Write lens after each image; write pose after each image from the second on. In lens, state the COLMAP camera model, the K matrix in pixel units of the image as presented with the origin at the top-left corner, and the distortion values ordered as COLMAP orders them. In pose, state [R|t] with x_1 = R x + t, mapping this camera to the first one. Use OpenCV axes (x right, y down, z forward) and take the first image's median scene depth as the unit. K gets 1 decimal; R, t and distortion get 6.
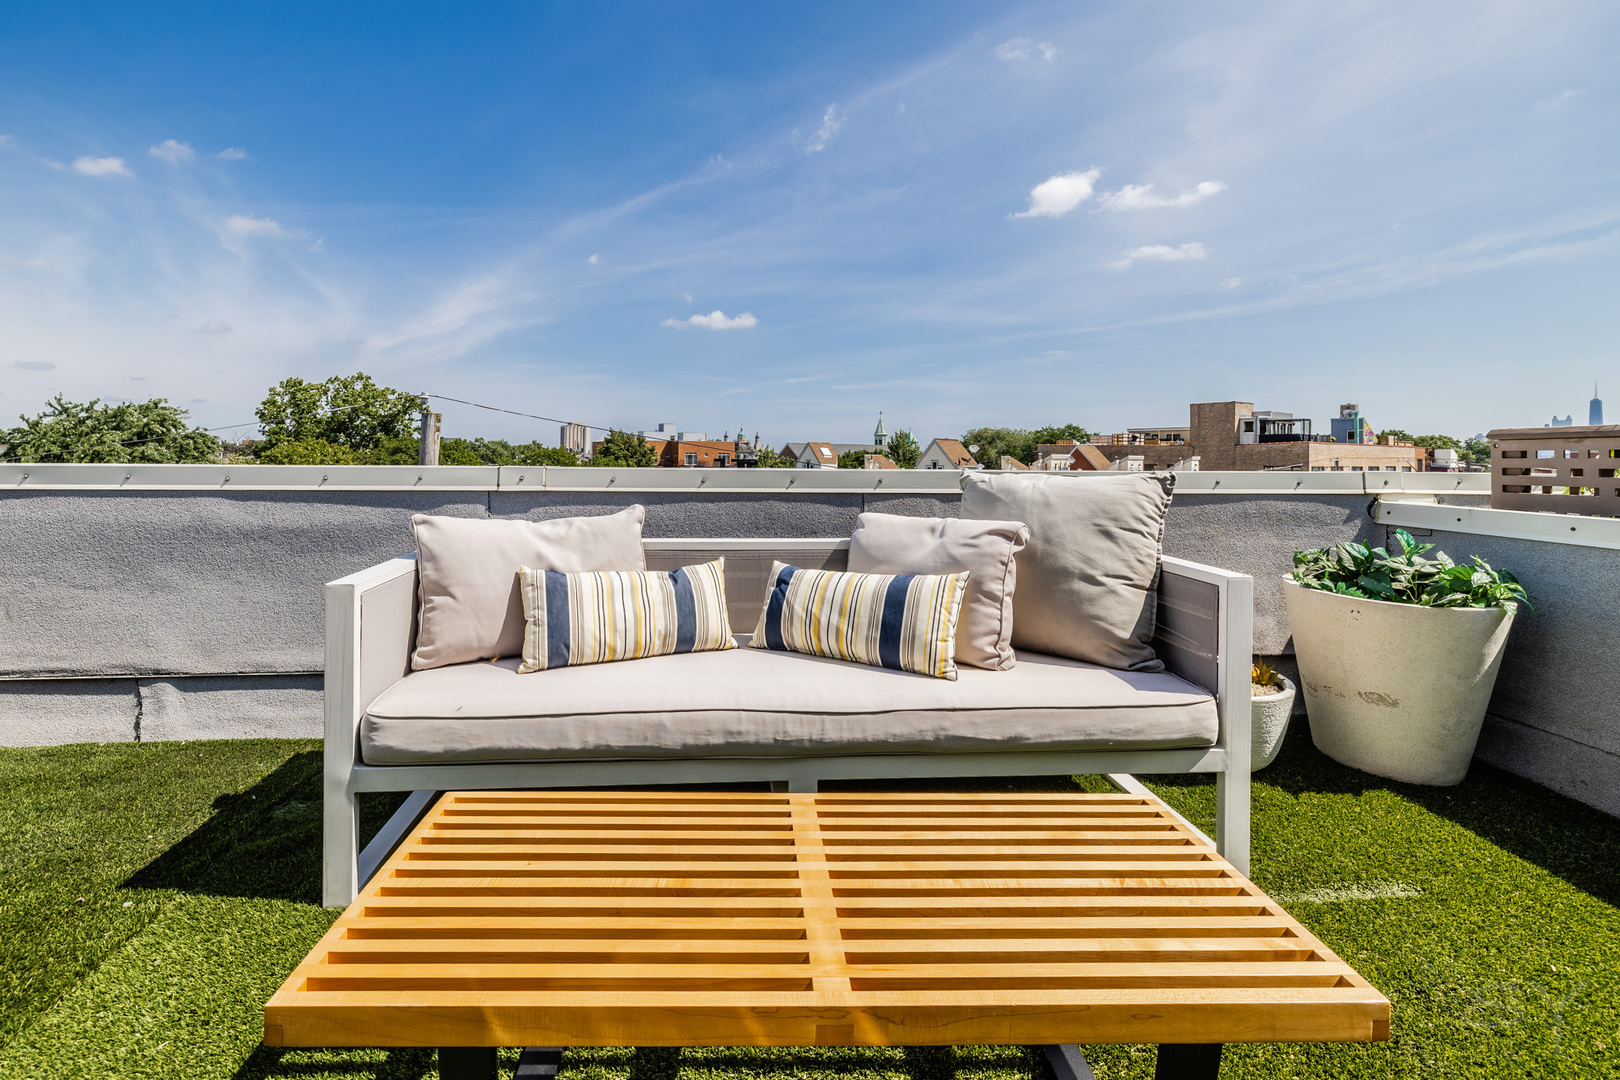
lens RADIAL K [[721.4, 0, 755.7], [0, 721.4, 444.4], [0, 0, 1]] dist [0.001443, 0.001377]
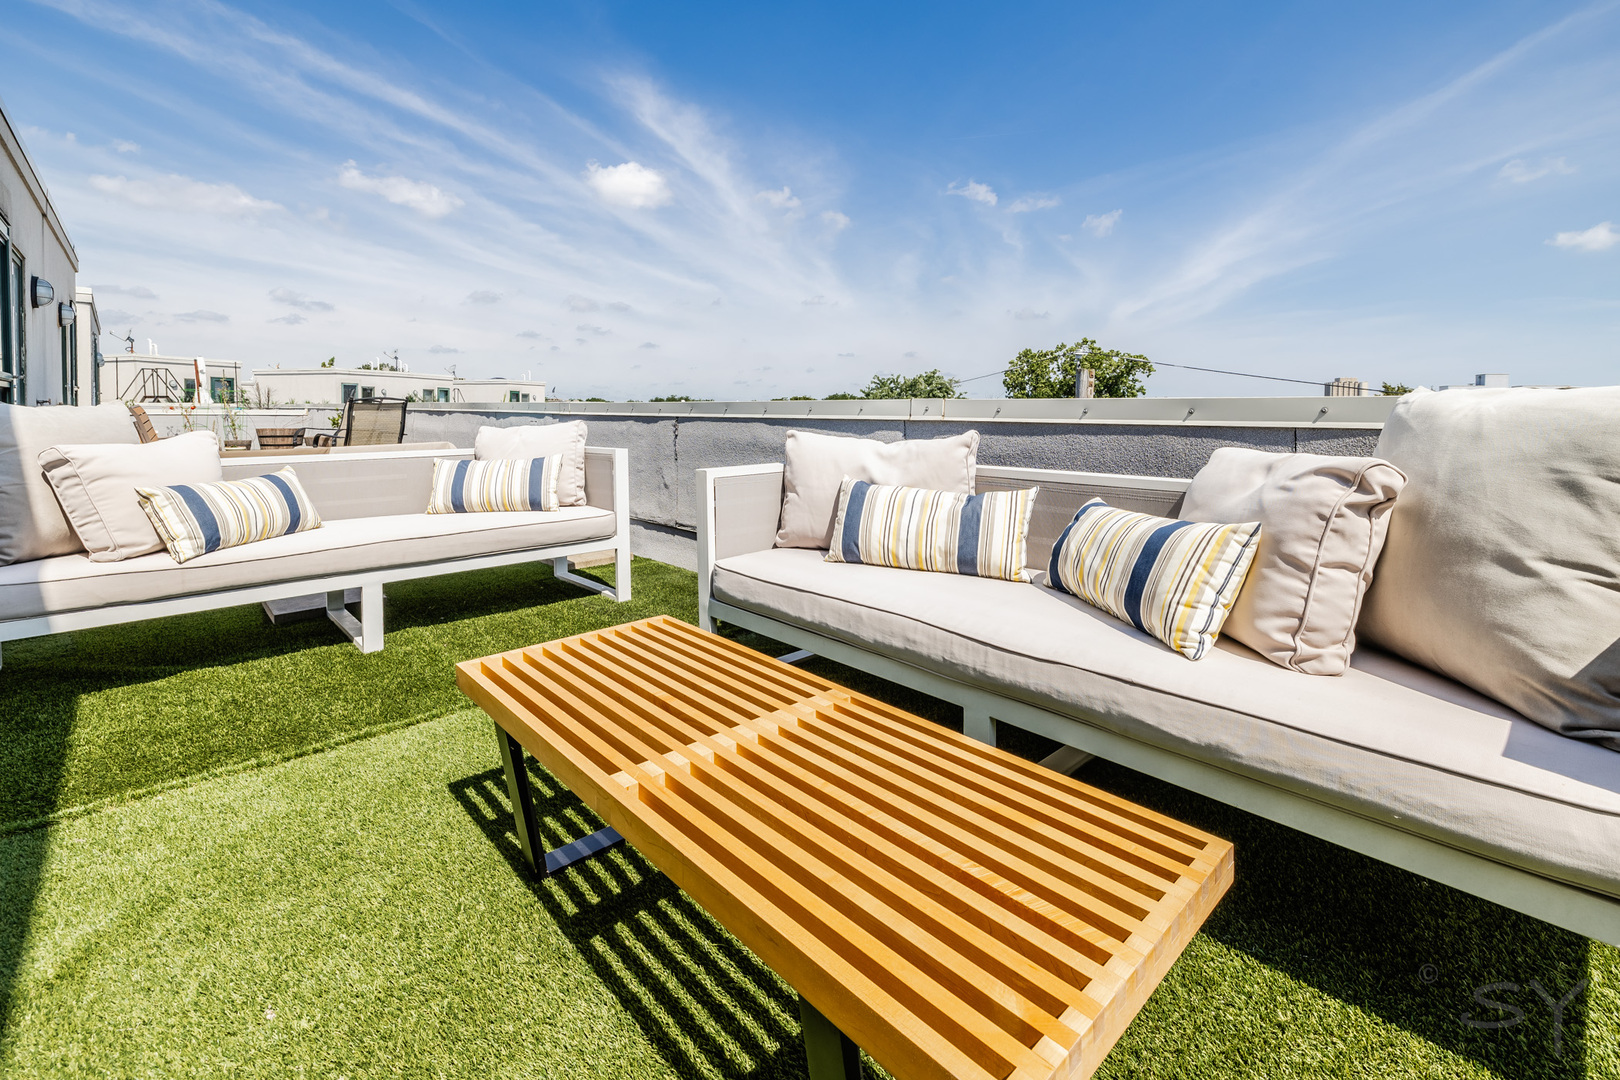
lens RADIAL K [[721.4, 0, 815.9], [0, 721.4, 436.7], [0, 0, 1]] dist [0.001443, 0.001377]
pose [[0.633336, 0.022426, -0.773552, 0.557854], [0.009922, 0.999263, 0.037093, 0.061120], [0.773813, -0.031167, 0.632646, 0.219777]]
